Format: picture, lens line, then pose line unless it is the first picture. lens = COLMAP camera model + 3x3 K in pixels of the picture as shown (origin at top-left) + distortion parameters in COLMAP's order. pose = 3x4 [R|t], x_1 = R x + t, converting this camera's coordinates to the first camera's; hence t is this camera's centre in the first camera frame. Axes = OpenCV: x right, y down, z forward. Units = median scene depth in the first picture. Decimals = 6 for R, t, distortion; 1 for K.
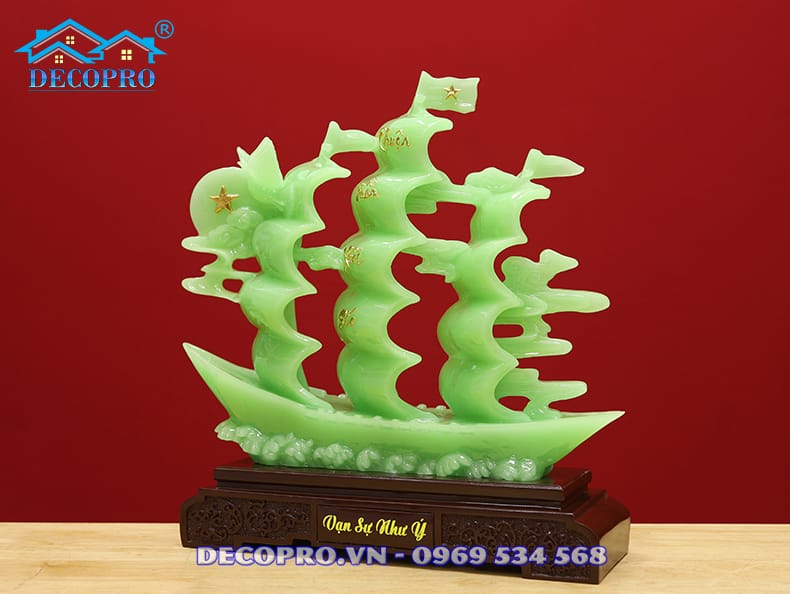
lens RADIAL K [[1251.9, 0, 395.0], [0, 1251.9, 297.0], [0, 0, 1]] dist [-0.026179, -0.020299]
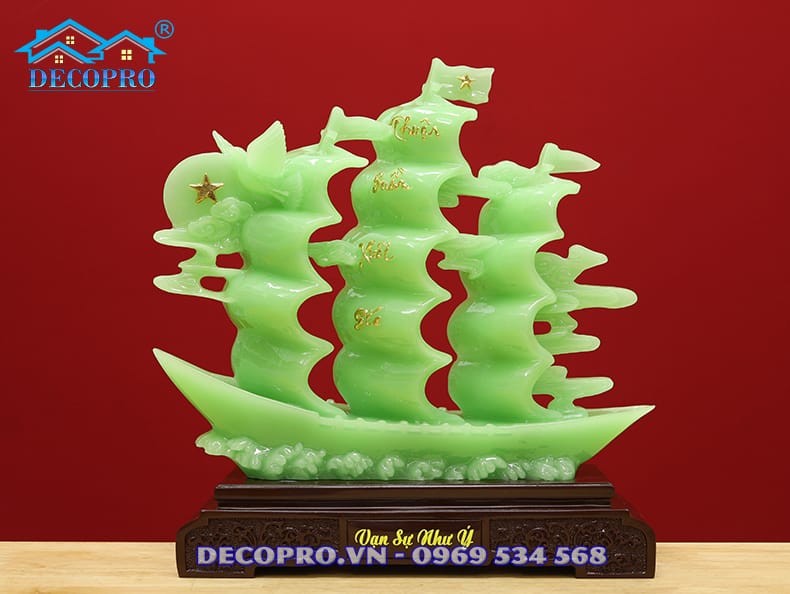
lens RADIAL K [[1251.9, 0, 395.0], [0, 1251.9, 297.0], [0, 0, 1]] dist [-0.026179, -0.020299]
pose [[0.938974, -0.009114, 0.343867, -0.343553], [0.008942, 0.999958, 0.002086, -0.000262], [-0.343872, 0.001116, 0.939016, 0.115390]]
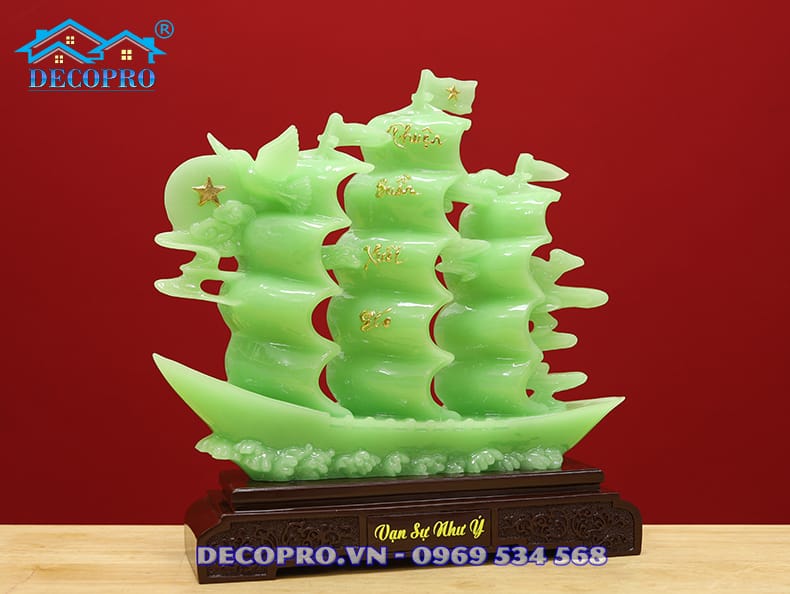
lens RADIAL K [[1251.9, 0, 395.0], [0, 1251.9, 297.0], [0, 0, 1]] dist [-0.026179, -0.020299]
pose [[0.809767, -0.013793, 0.586590, -0.595393], [0.016079, 0.999870, 0.001315, -0.001091], [-0.586531, 0.008367, 0.809883, 0.213697]]
